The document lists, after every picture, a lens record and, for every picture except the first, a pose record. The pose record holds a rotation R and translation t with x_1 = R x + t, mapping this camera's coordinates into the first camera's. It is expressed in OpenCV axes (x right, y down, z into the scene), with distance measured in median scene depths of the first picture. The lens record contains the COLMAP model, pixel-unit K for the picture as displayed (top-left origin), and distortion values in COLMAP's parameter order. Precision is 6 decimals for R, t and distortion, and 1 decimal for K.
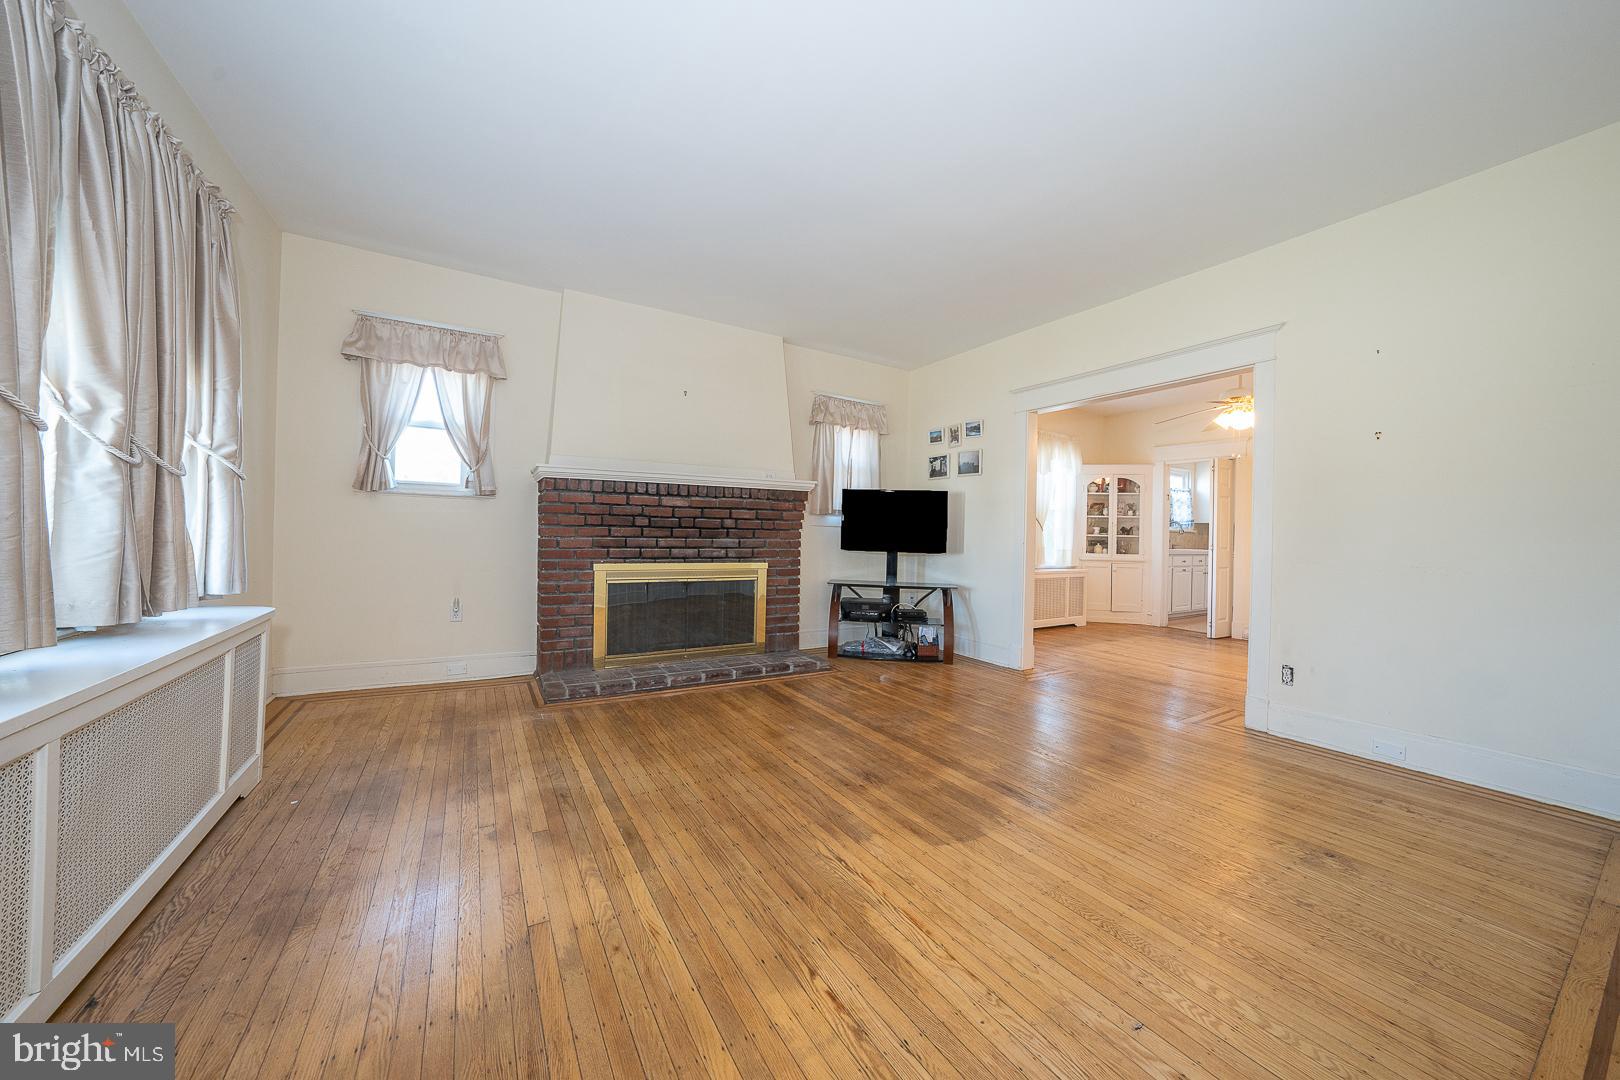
lens RADIAL K [[558.3, 0, 811.9], [0, 558.3, 538.9], [0, 0, 1]] dist [-0.001178, -0.000077]
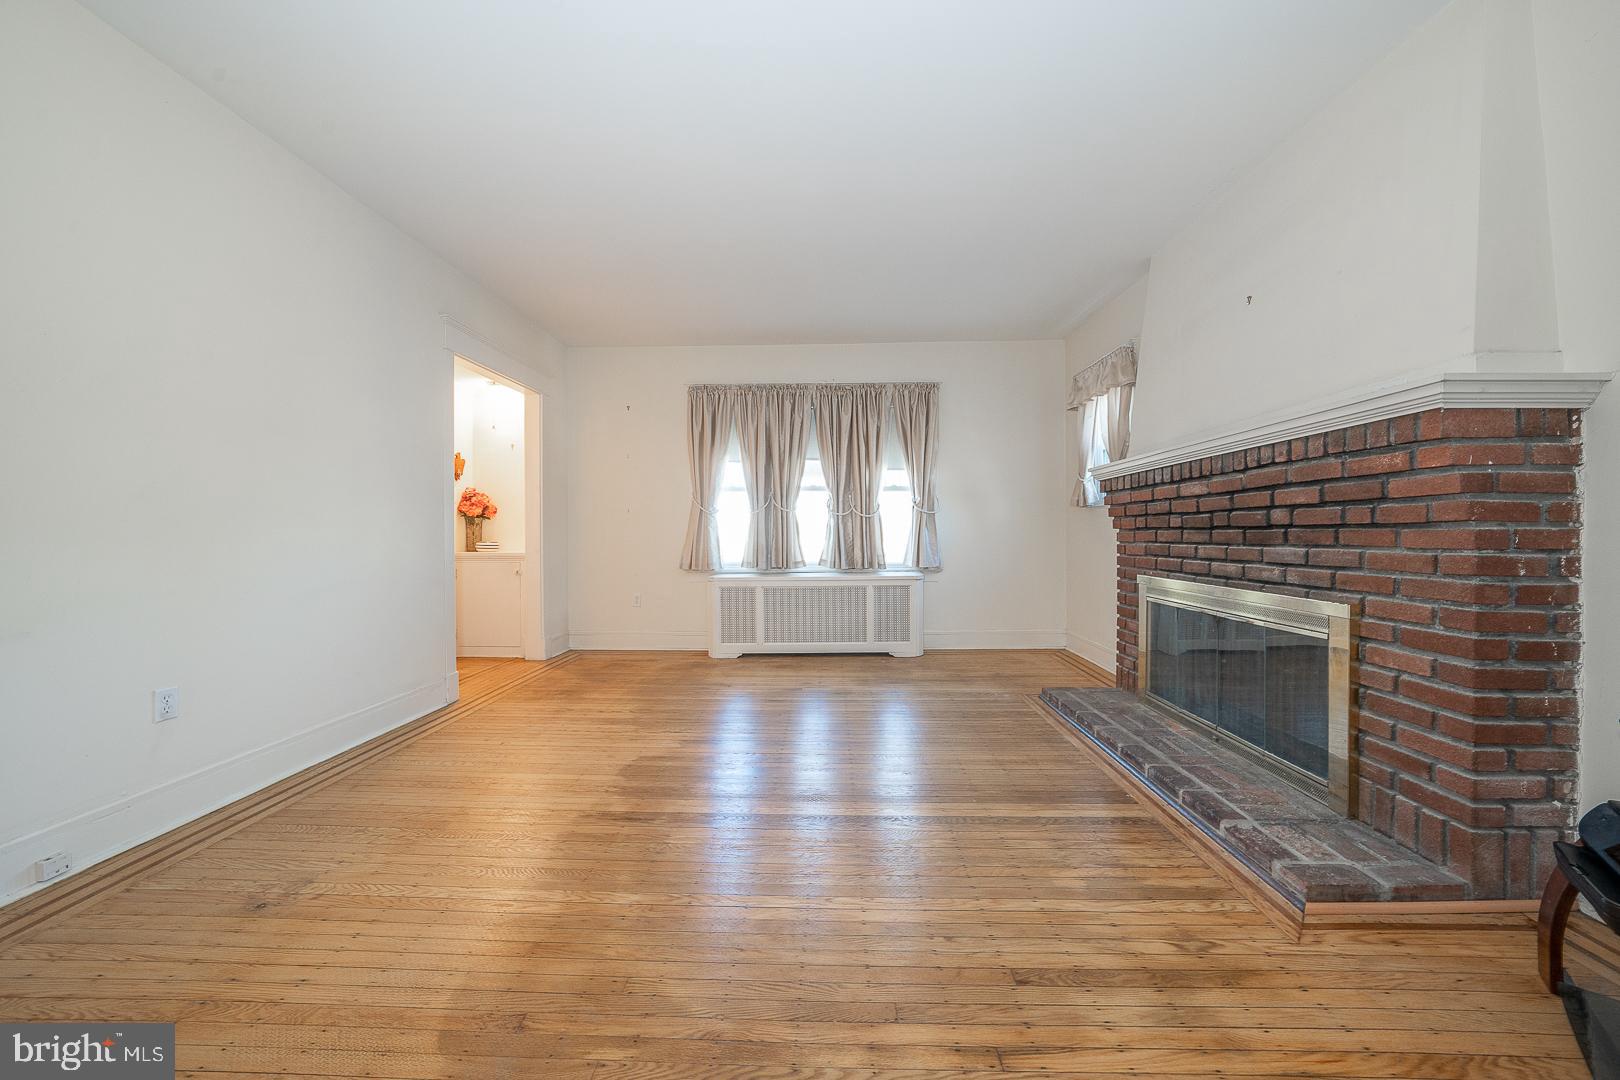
lens RADIAL K [[558.3, 0, 813.4], [0, 558.3, 536.6], [0, 0, 1]] dist [-0.001178, -0.000077]
pose [[-0.540076, -0.011688, -0.841535, 0.534027], [-0.013128, 0.999899, -0.005463, -0.001308], [0.841514, 0.008097, -0.540175, 0.964654]]
